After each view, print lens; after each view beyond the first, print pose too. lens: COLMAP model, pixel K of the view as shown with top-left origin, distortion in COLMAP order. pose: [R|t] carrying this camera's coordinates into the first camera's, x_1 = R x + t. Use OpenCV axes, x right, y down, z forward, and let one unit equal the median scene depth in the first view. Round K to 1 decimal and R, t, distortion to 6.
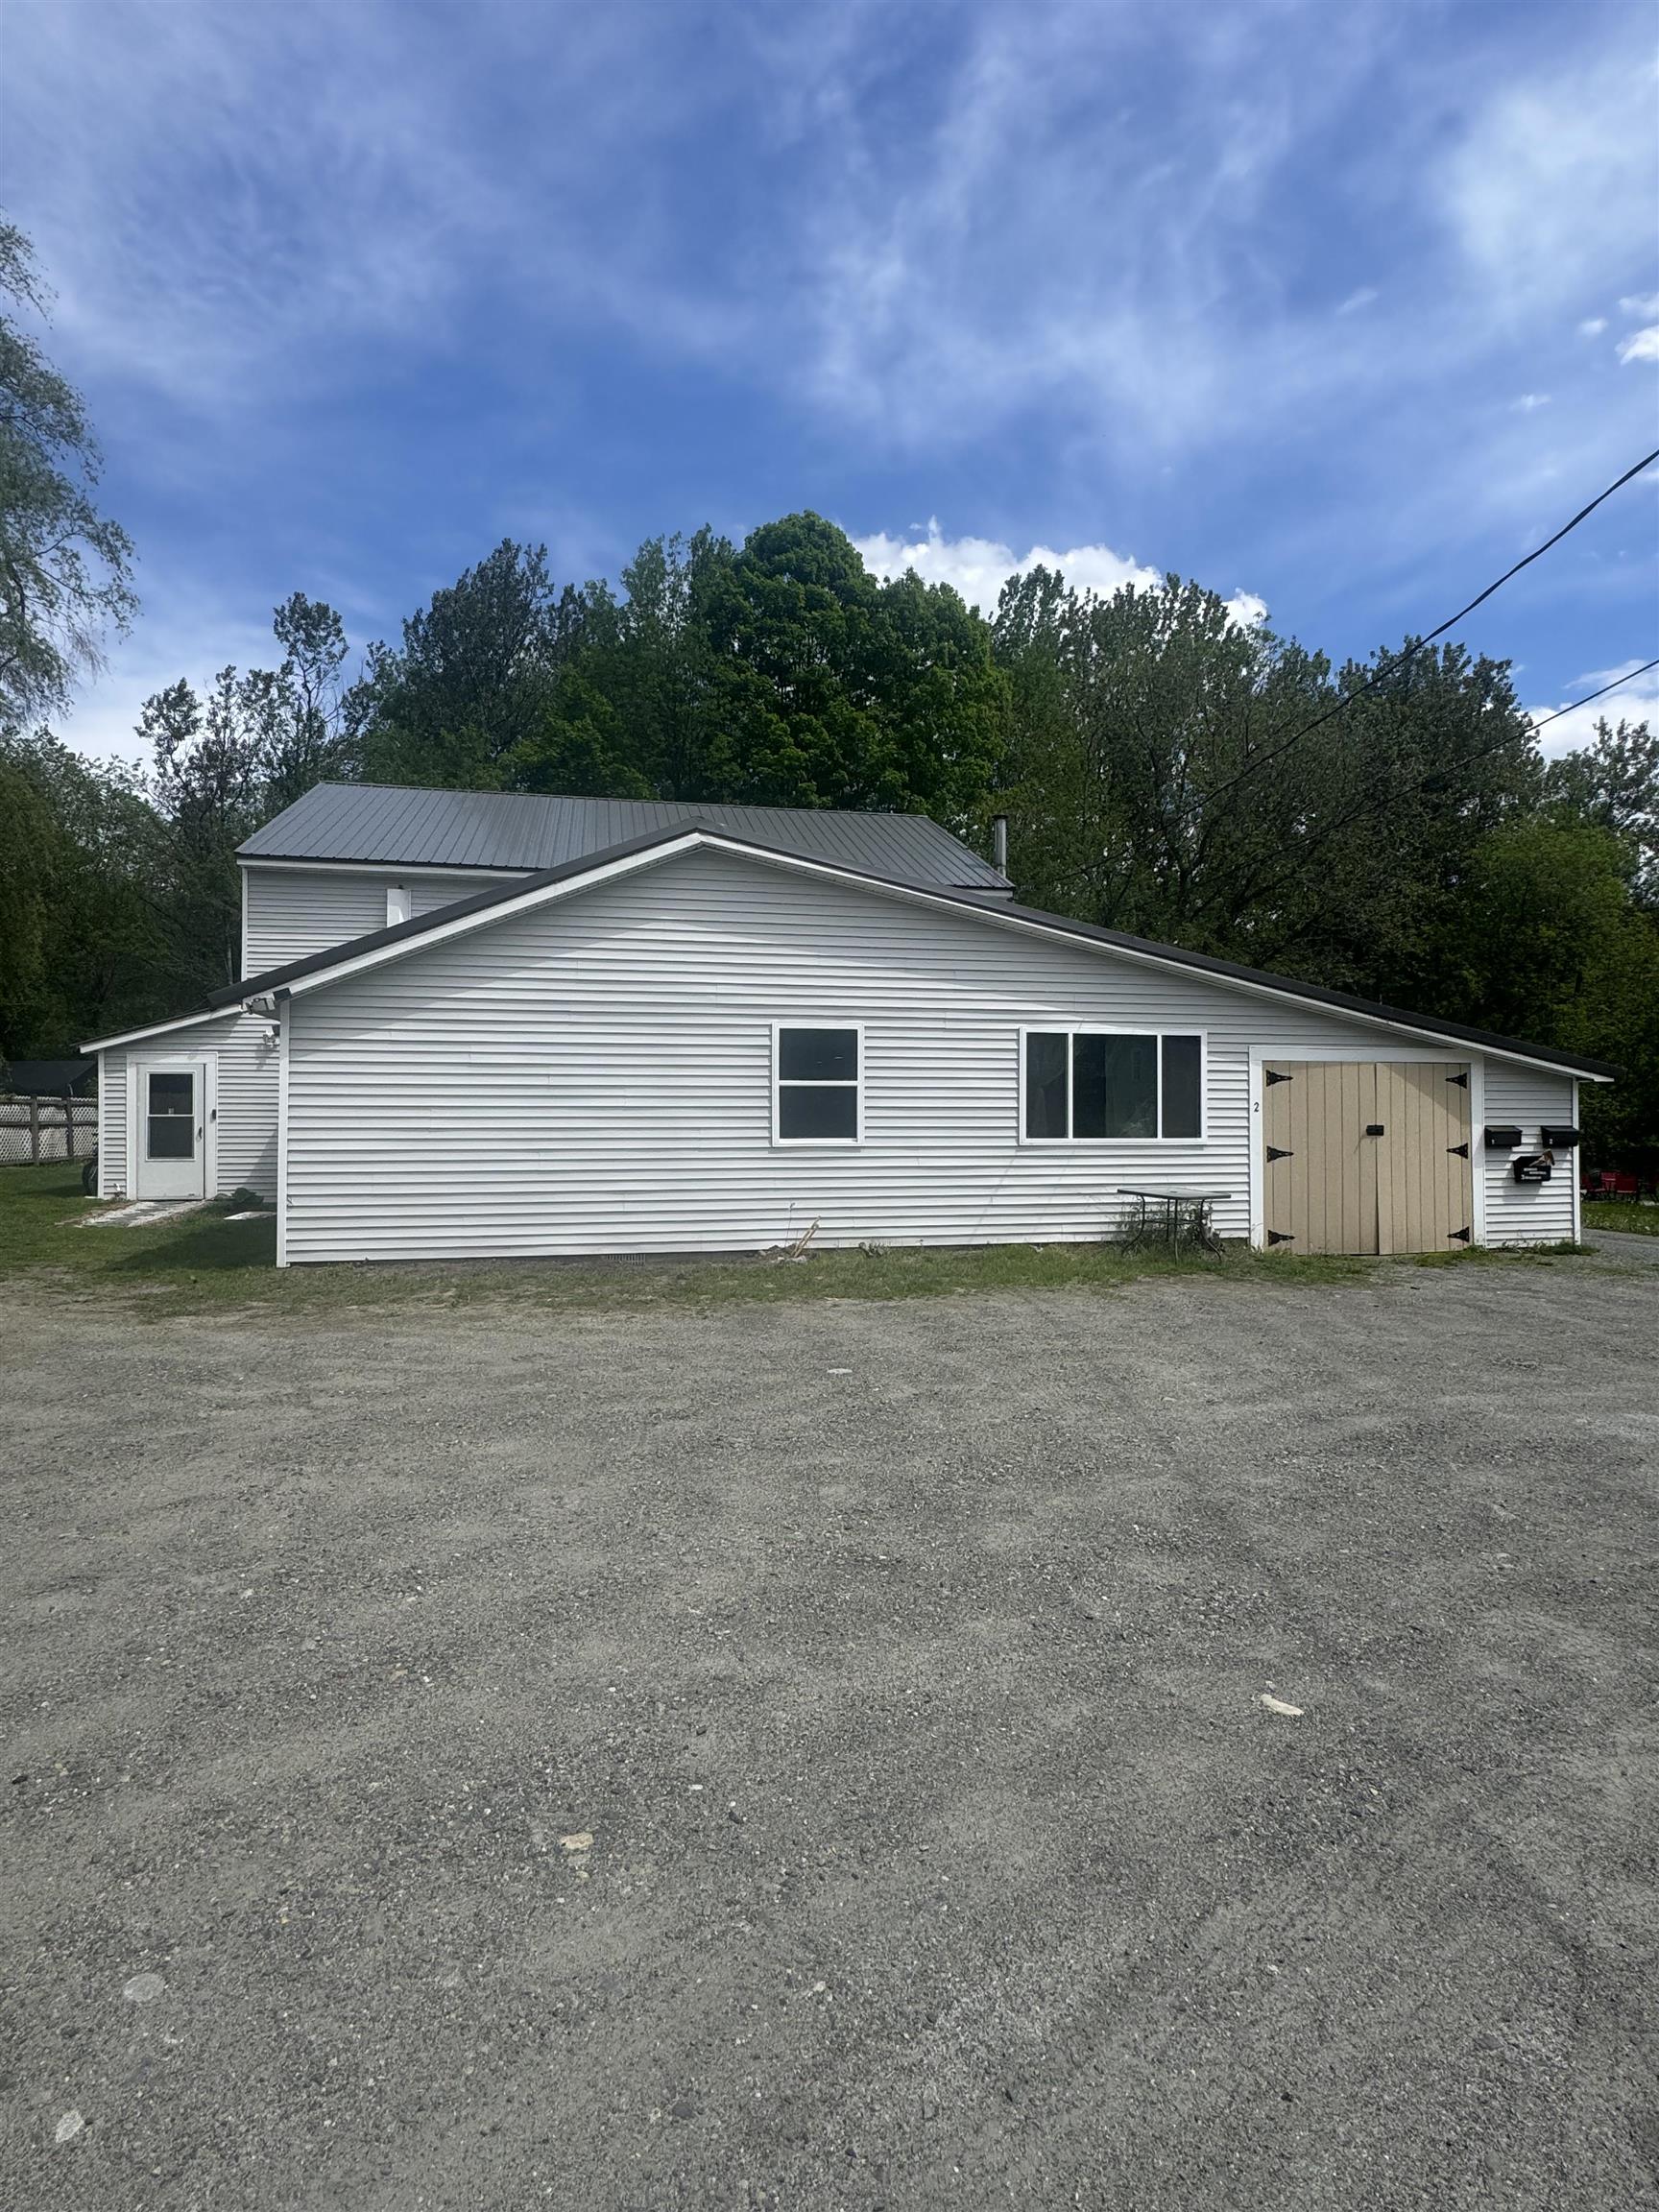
lens RADIAL K [[1090.4, 0, 829.2], [0, 1090.4, 1100.7], [0, 0, 1]] dist [-0.000034, -0.000022]
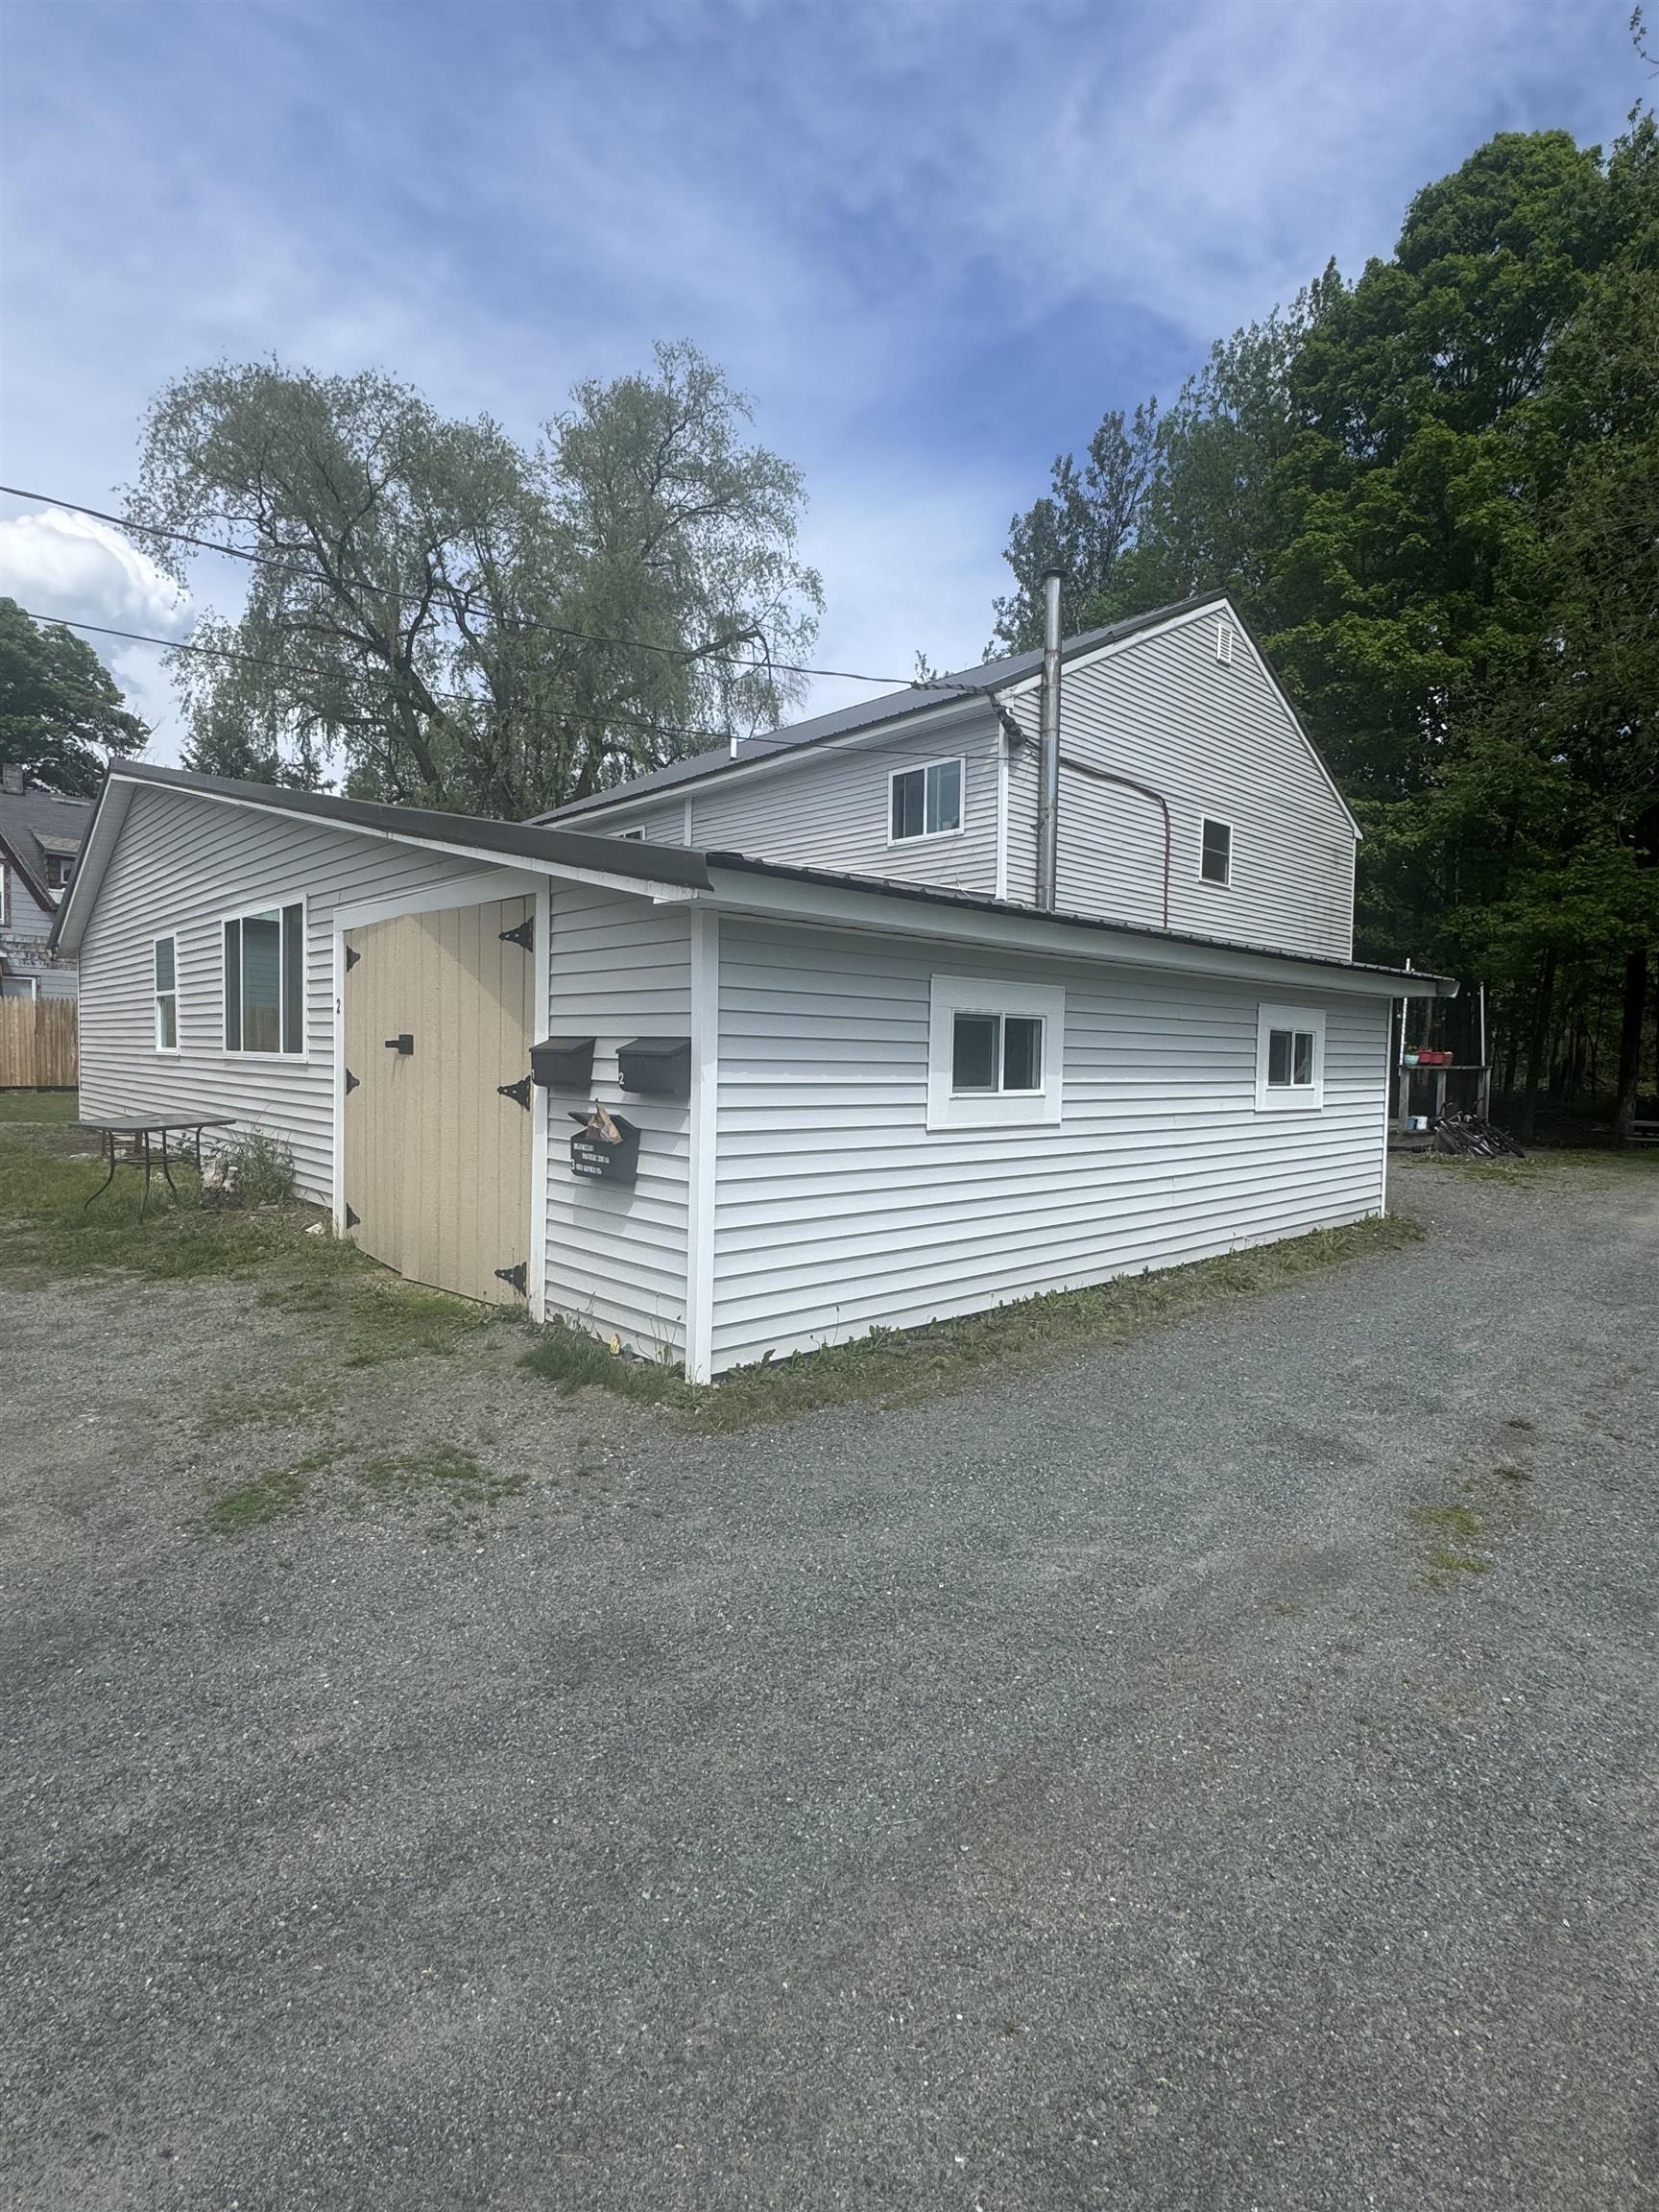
lens RADIAL K [[1090.4, 0, 829.4], [0, 1090.4, 1108.3], [0, 0, 1]] dist [-0.000034, -0.000022]
pose [[0.506821, 0.050160, -0.860591, 1.036422], [-0.011174, 0.998604, 0.051624, 0.027931], [0.861979, -0.016548, 0.506674, 0.884295]]
